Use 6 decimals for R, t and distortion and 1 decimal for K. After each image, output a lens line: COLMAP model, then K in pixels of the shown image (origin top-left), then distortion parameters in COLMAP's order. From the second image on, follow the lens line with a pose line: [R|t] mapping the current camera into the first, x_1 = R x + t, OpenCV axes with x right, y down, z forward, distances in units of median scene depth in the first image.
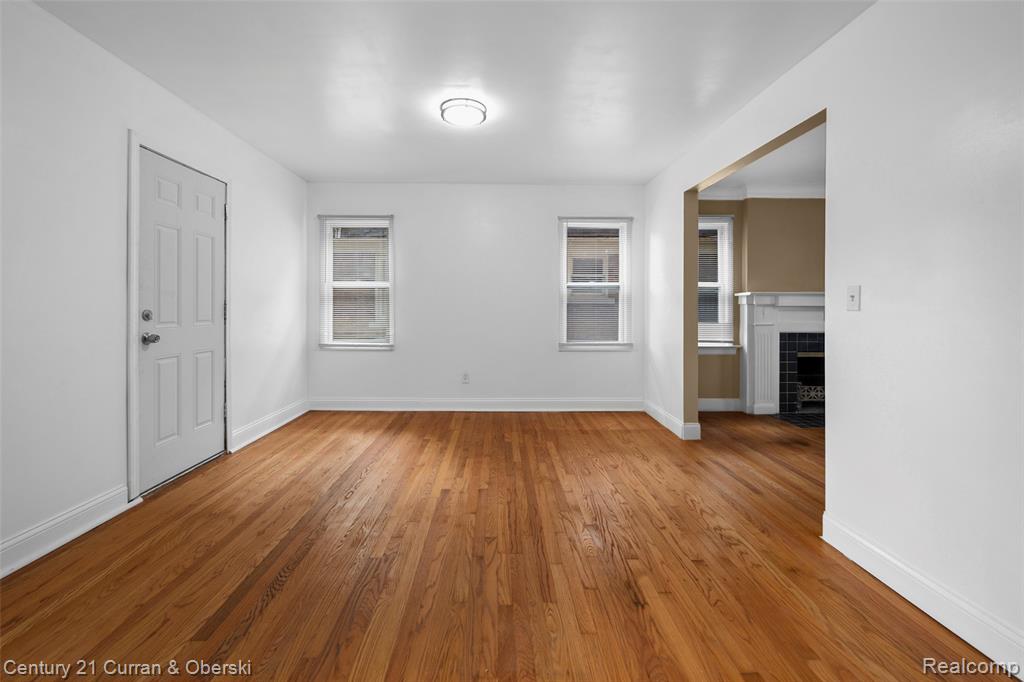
lens RADIAL K [[417.2, 0, 501.3], [0, 417.2, 308.3], [0, 0, 1]] dist [-0.000905, 0.000487]
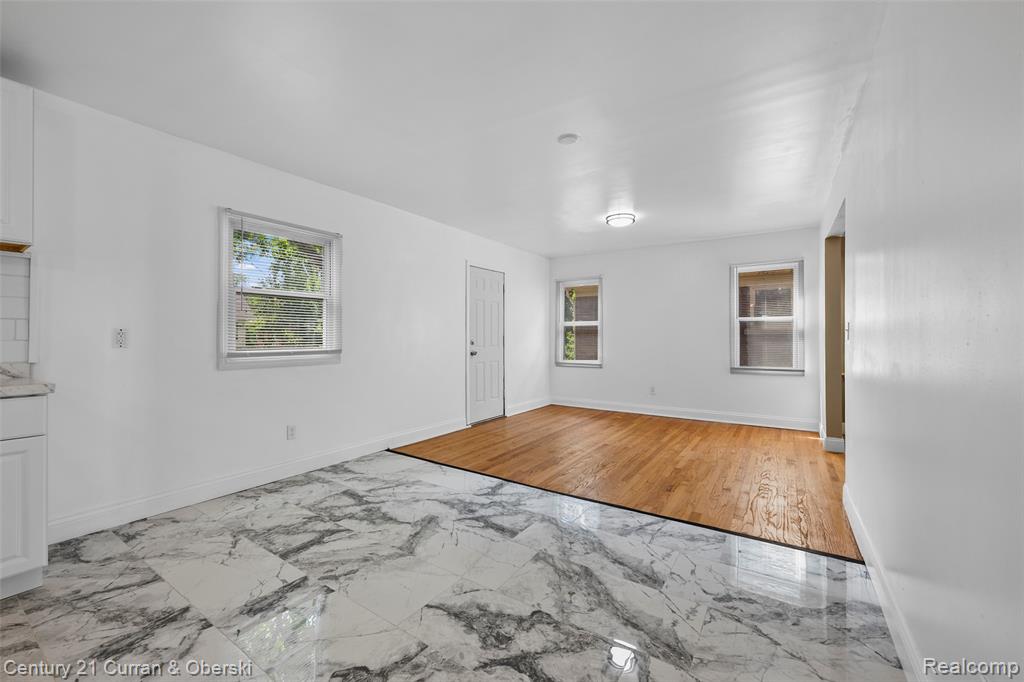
lens RADIAL K [[417.2, 0, 516.3], [0, 417.2, 336.0], [0, 0, 1]] dist [-0.000905, 0.000487]
pose [[0.832117, -0.005688, -0.554571, 0.460989], [0.002402, 0.999975, -0.006651, -0.002422], [0.554595, 0.004202, 0.832110, -0.576344]]
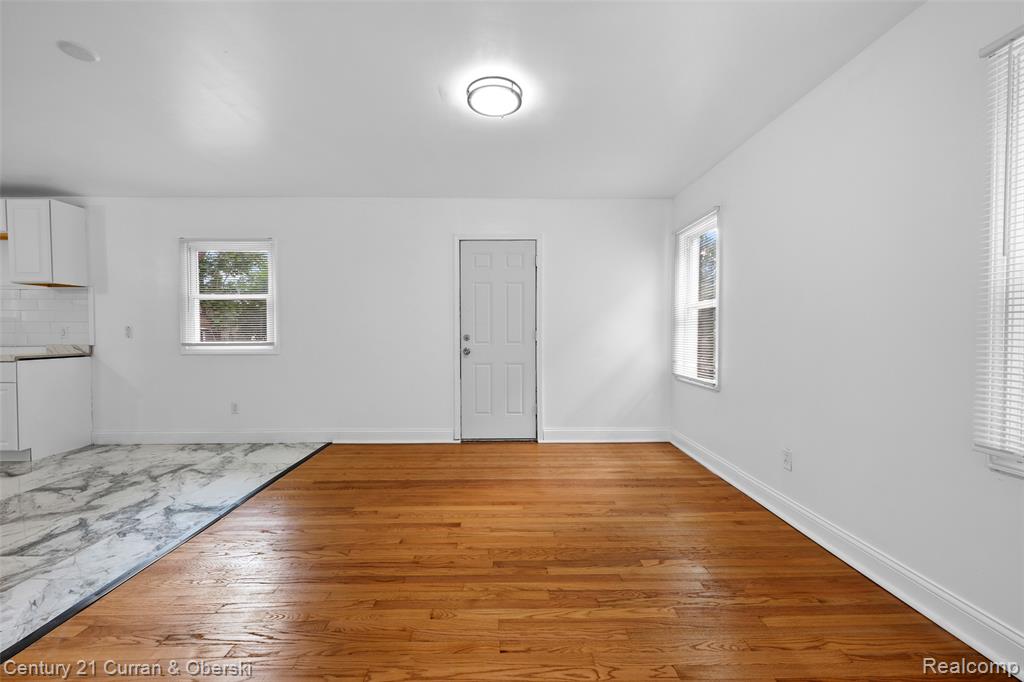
lens RADIAL K [[417.2, 0, 522.0], [0, 417.2, 340.8], [0, 0, 1]] dist [-0.000905, 0.000487]
pose [[0.005451, 0.022564, -0.999731, 0.731063], [0.000133, 0.999745, 0.022565, -0.007664], [0.999985, -0.000256, 0.005447, 1.021527]]
